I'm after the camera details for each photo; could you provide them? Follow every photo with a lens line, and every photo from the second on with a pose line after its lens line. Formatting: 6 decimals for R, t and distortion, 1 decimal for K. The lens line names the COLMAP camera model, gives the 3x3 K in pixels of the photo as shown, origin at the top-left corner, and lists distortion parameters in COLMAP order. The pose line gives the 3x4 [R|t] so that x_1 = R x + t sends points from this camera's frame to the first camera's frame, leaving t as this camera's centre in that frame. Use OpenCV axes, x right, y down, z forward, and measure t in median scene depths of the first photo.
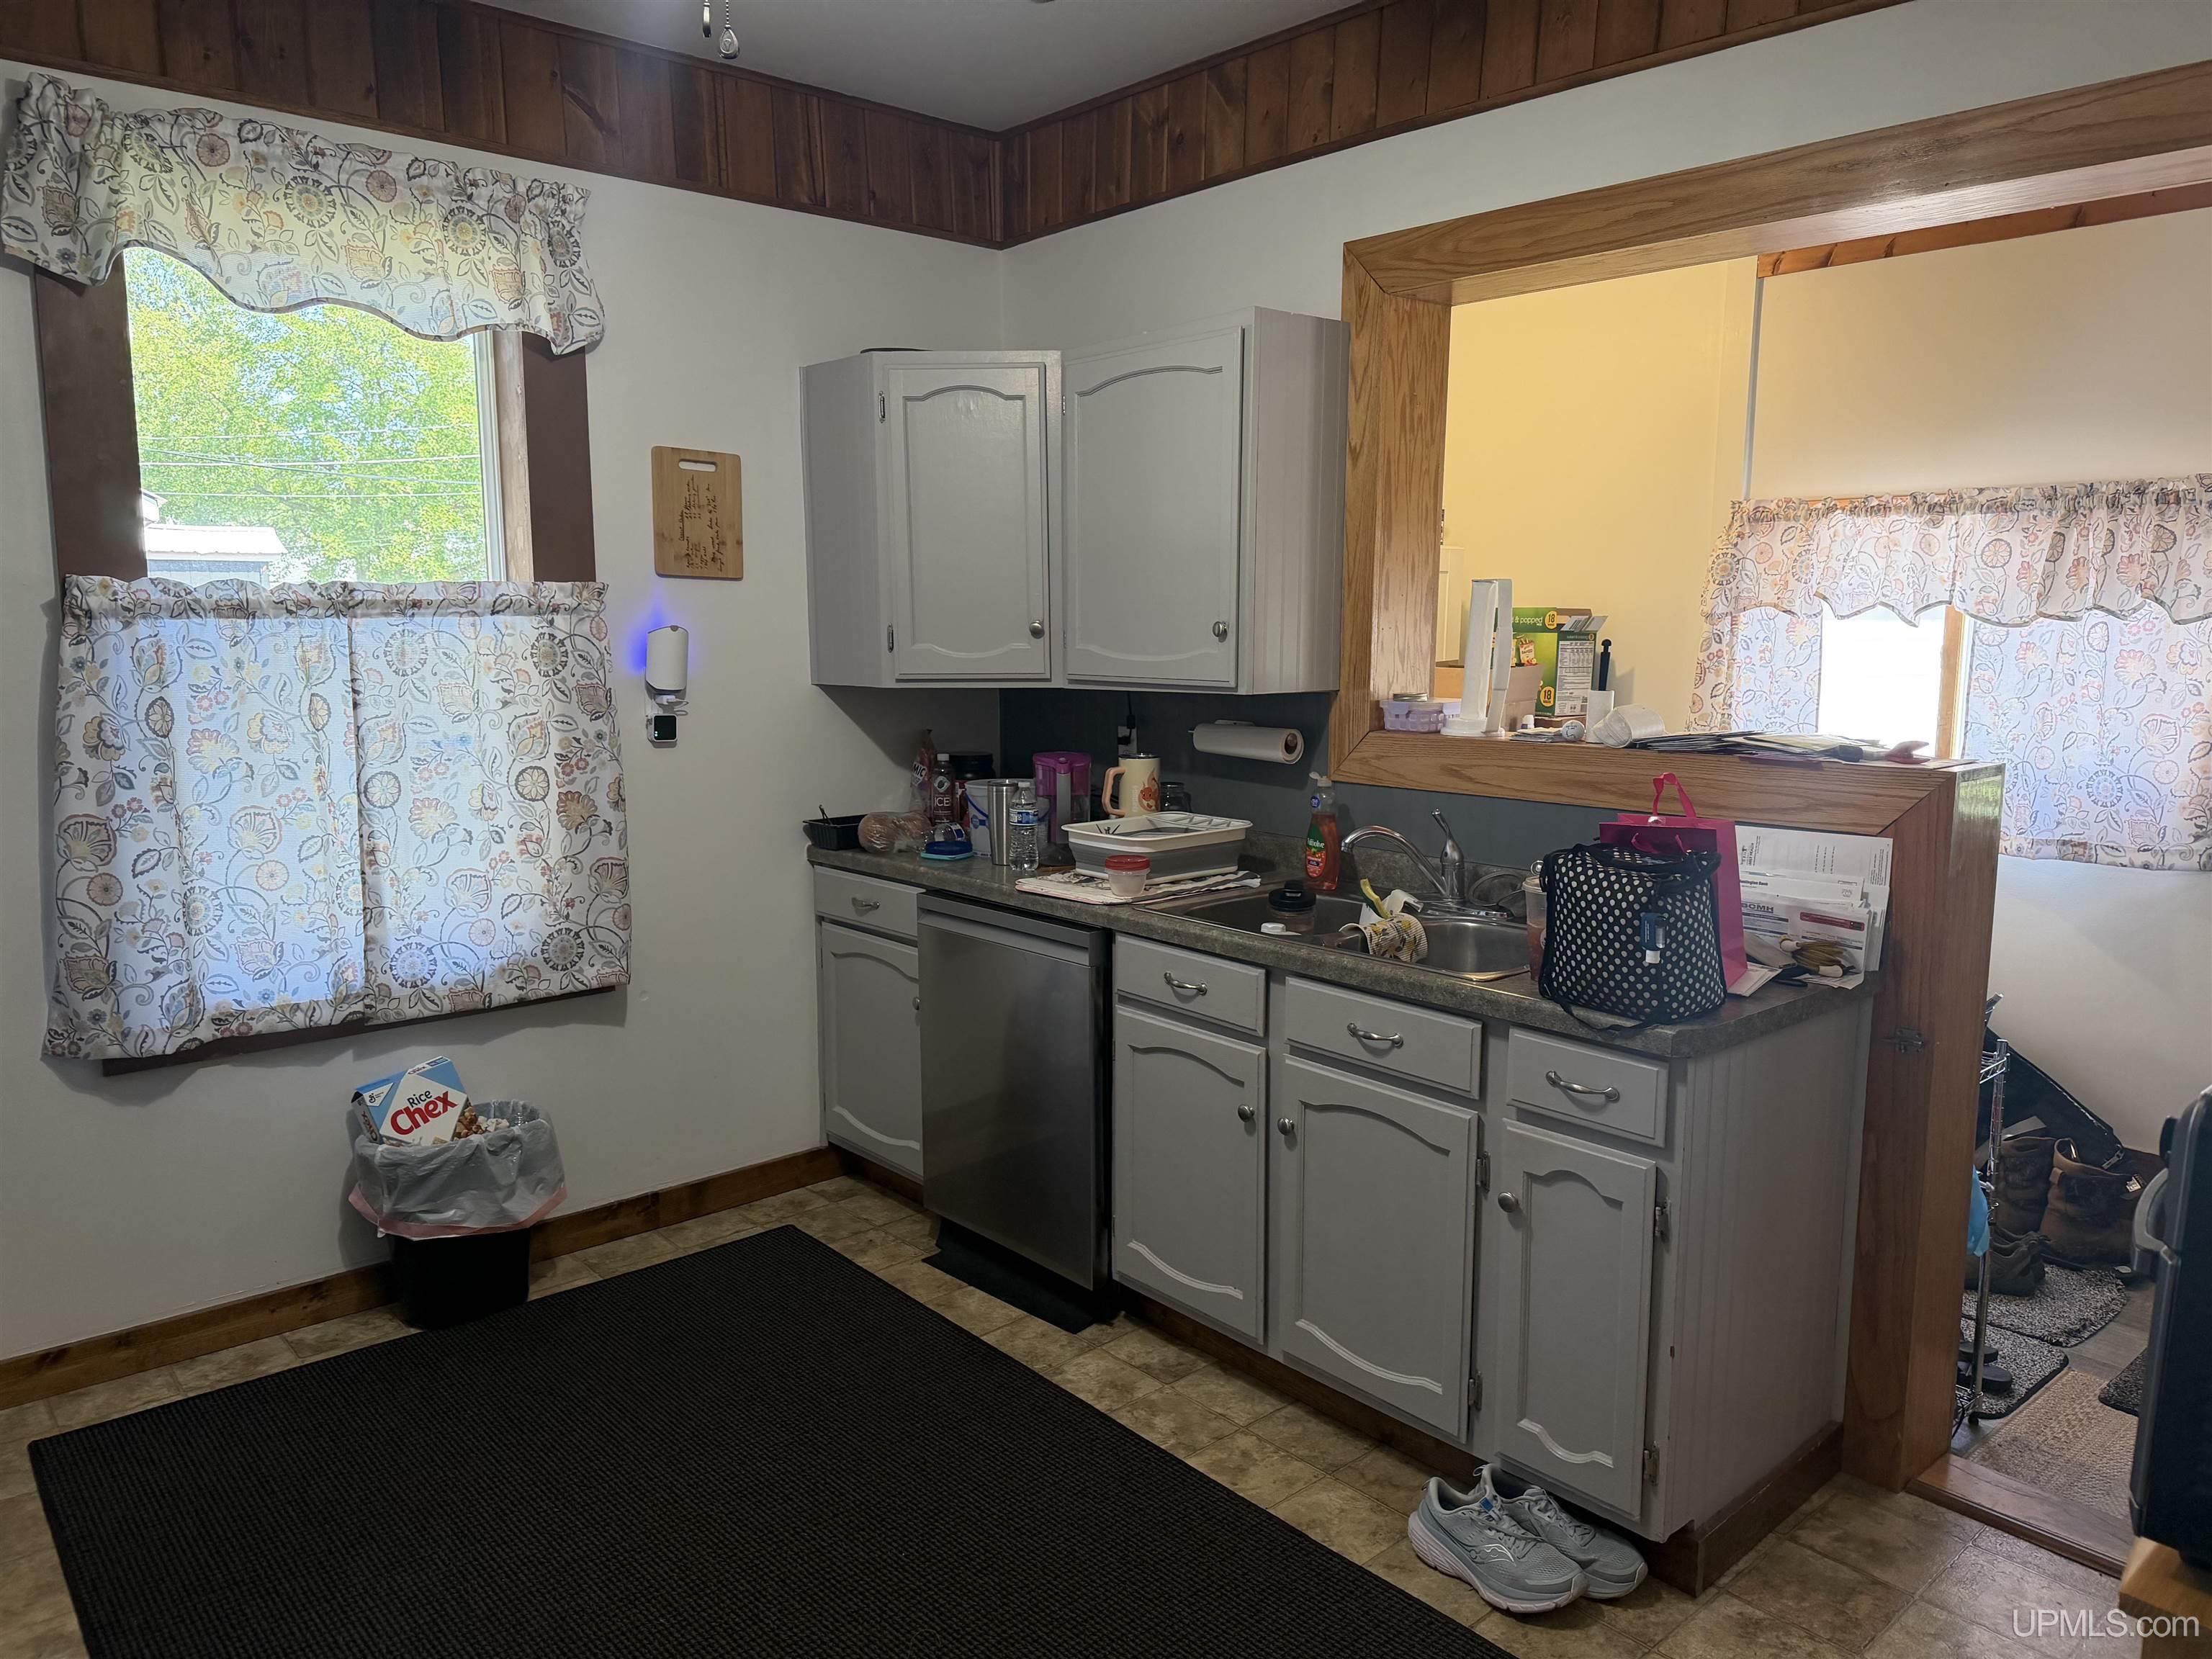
lens RADIAL K [[1575.4, 0, 1106.0], [0, 1575.4, 829.5], [0, 0, 1]] dist [0.012532, 0.001877]
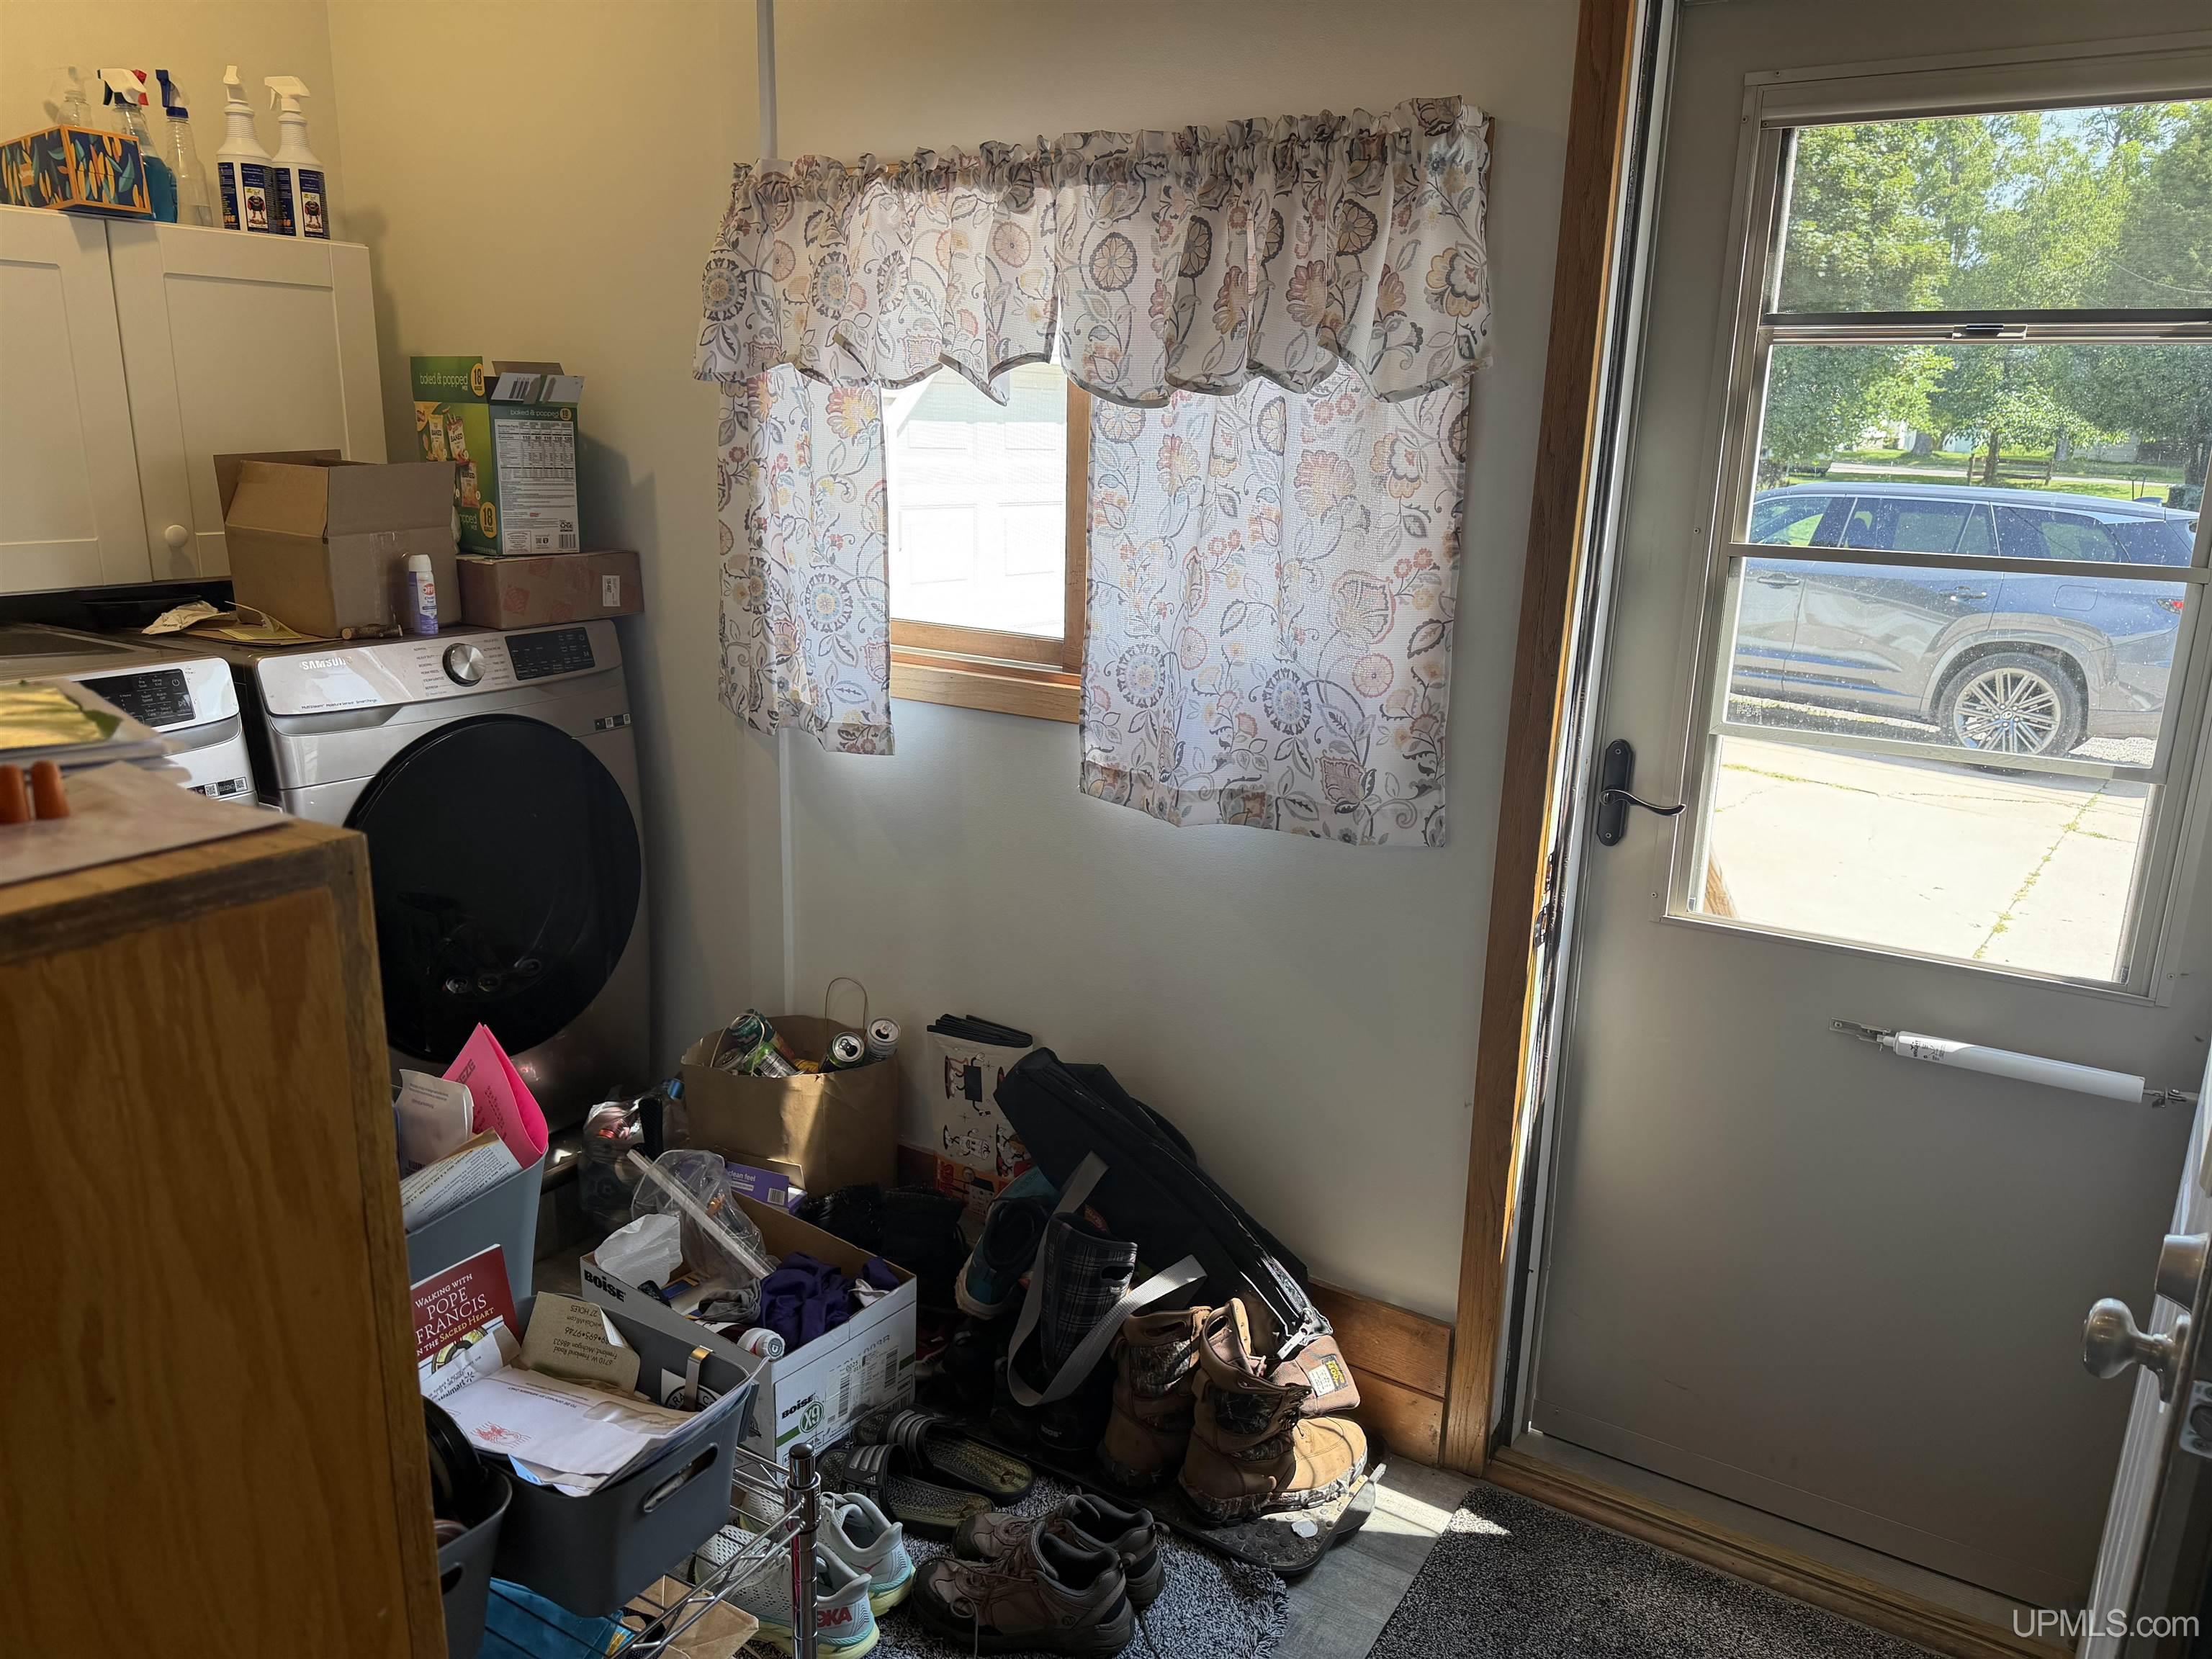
lens RADIAL K [[1551.7, 0, 1106.0], [0, 1551.7, 829.5], [0, 0, 1]] dist [0.046956, -0.001127]
pose [[0.947274, -0.050564, 0.316409, 0.389411], [0.013516, 0.992897, 0.118208, -0.047055], [-0.320138, -0.107699, 0.941229, 0.489304]]
